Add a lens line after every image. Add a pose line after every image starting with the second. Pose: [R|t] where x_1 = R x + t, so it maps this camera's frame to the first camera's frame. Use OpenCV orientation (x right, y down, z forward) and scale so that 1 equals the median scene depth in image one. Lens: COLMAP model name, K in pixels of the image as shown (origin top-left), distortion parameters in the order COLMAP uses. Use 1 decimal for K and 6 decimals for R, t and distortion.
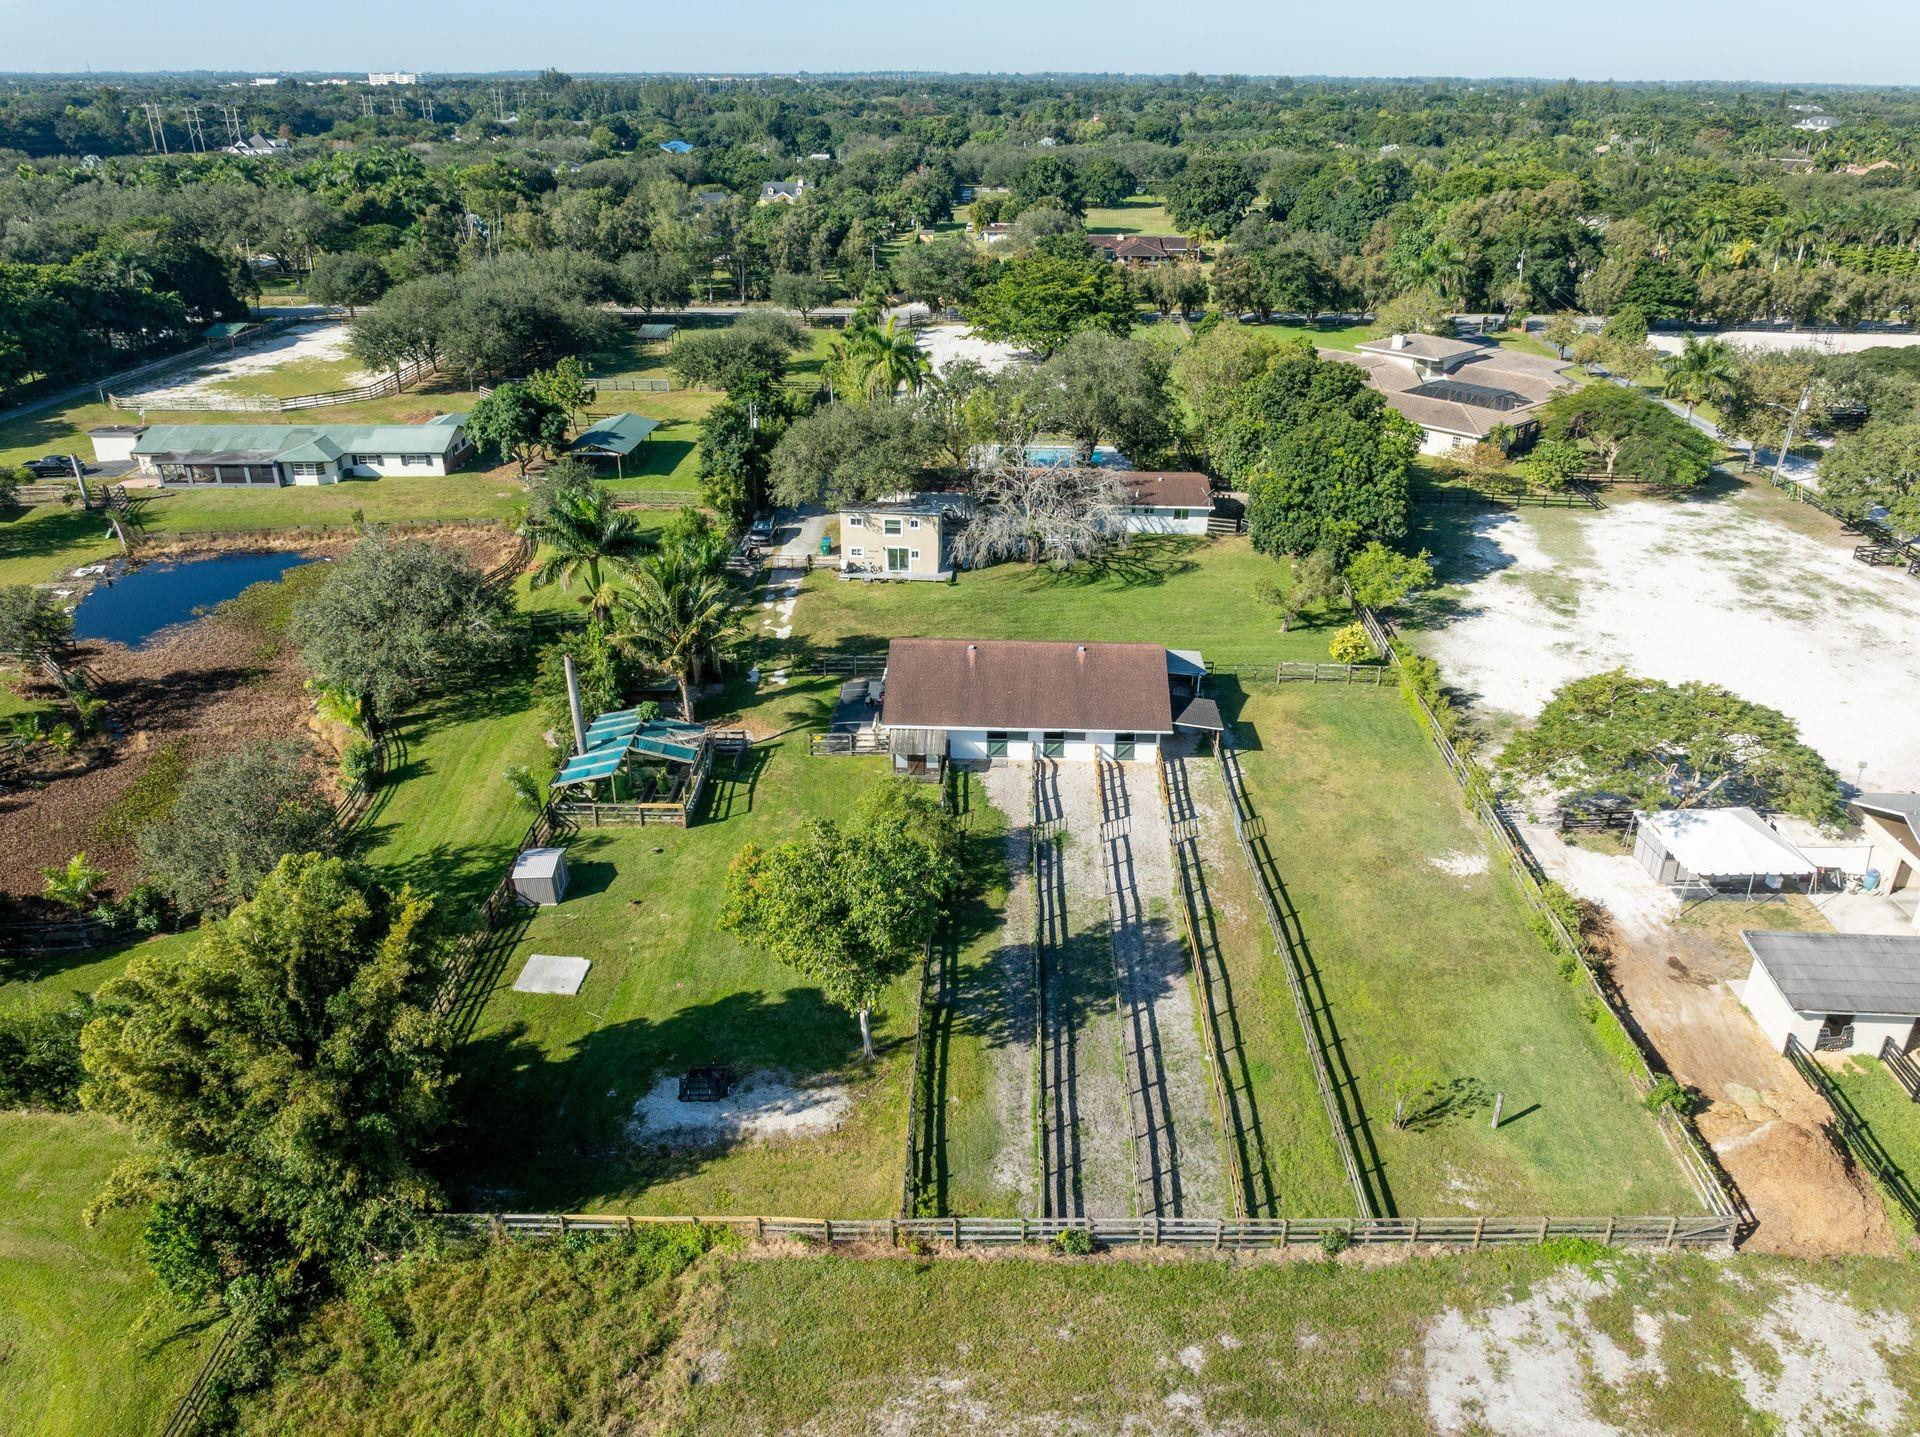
lens RADIAL K [[1482.6, 0, 928.1], [0, 1482.6, 714.8], [0, 0, 1]] dist [-0.010306, -0.000483]
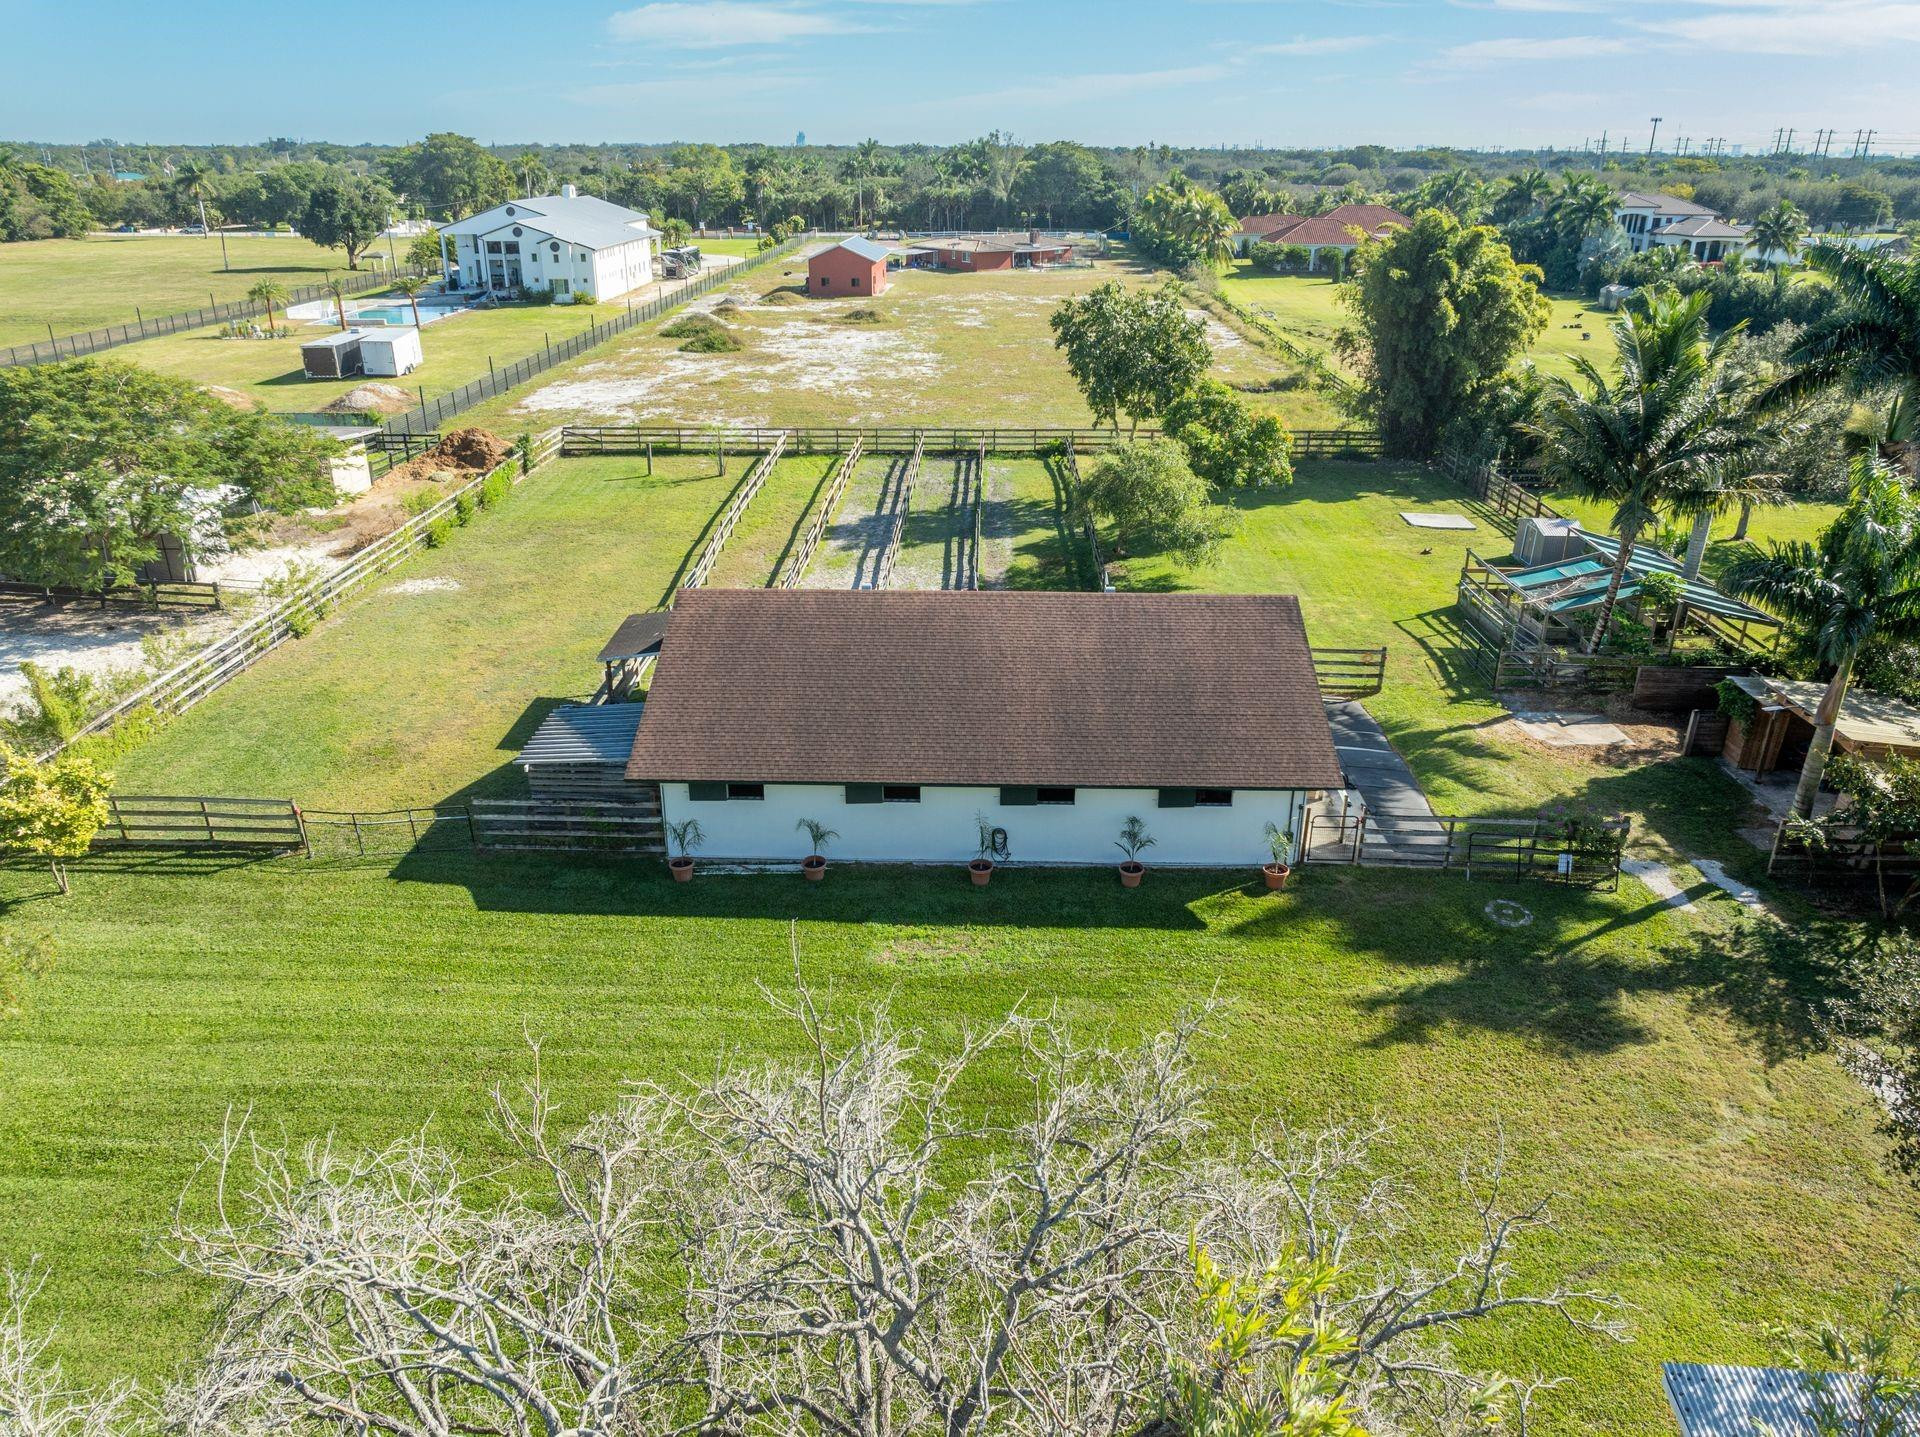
lens RADIAL K [[1416.9, 0, 960.0], [0, 1416.9, 718.5], [0, 0, 1]] dist [-0.028291, 0.002868]
pose [[-0.999449, 0.004853, -0.032825, 0.077762], [-0.020380, 0.690904, 0.722659, -0.286608], [0.026186, 0.722930, -0.690425, 1.148662]]
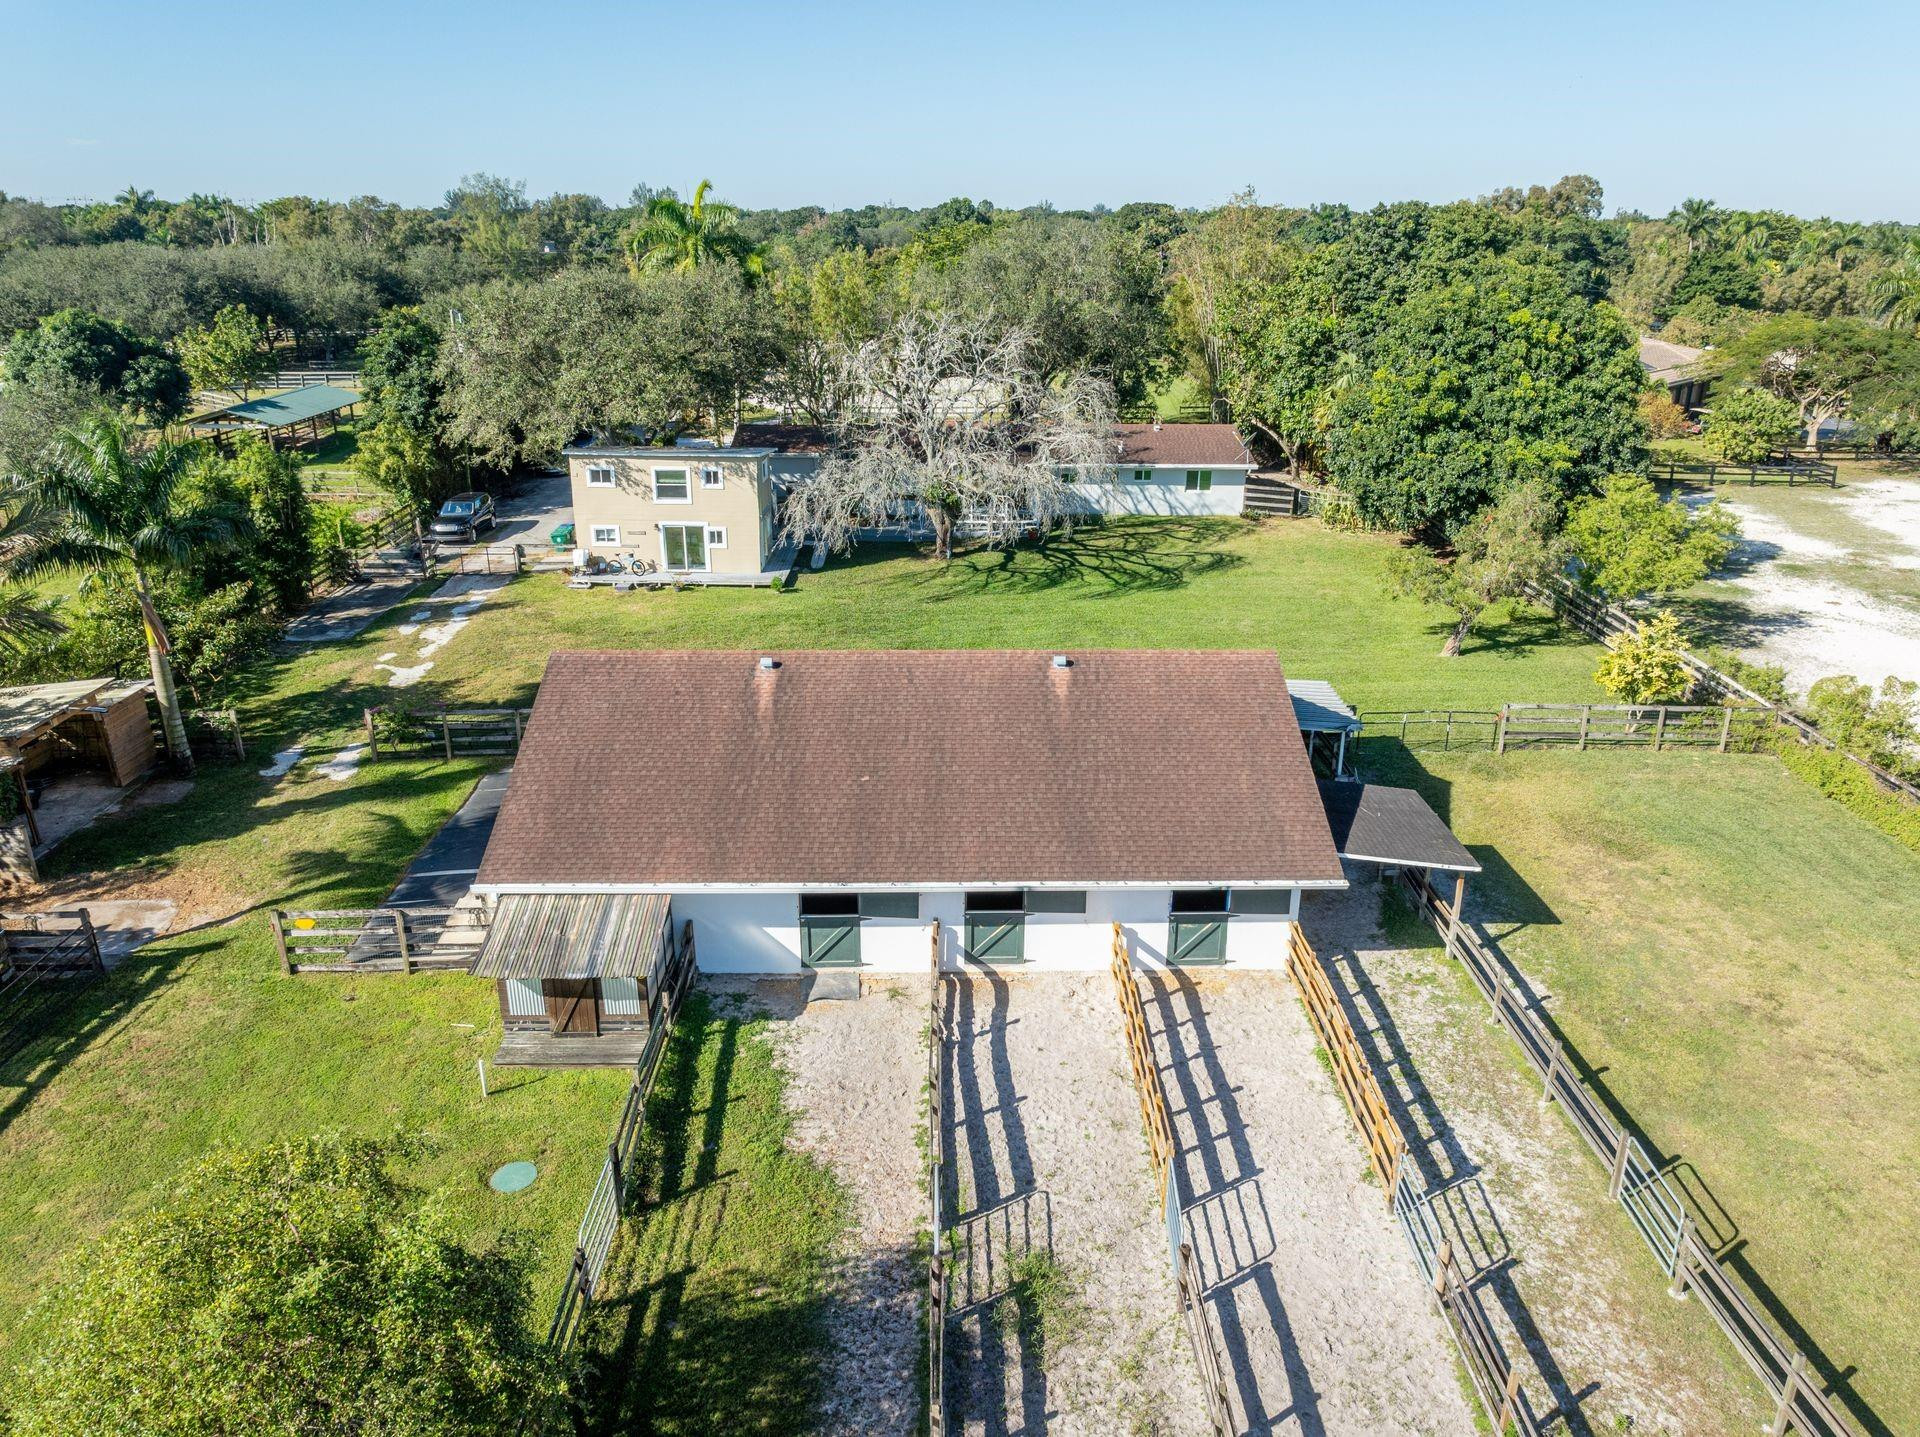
lens RADIAL K [[1416.9, 0, 960.0], [0, 1416.9, 718.5], [0, 0, 1]] dist [-0.028291, 0.002868]
pose [[0.997321, -0.018856, 0.070671, 0.045177], [0.024626, 0.996355, -0.081677, -0.001335], [-0.068873, 0.083198, 0.994150, 0.555362]]
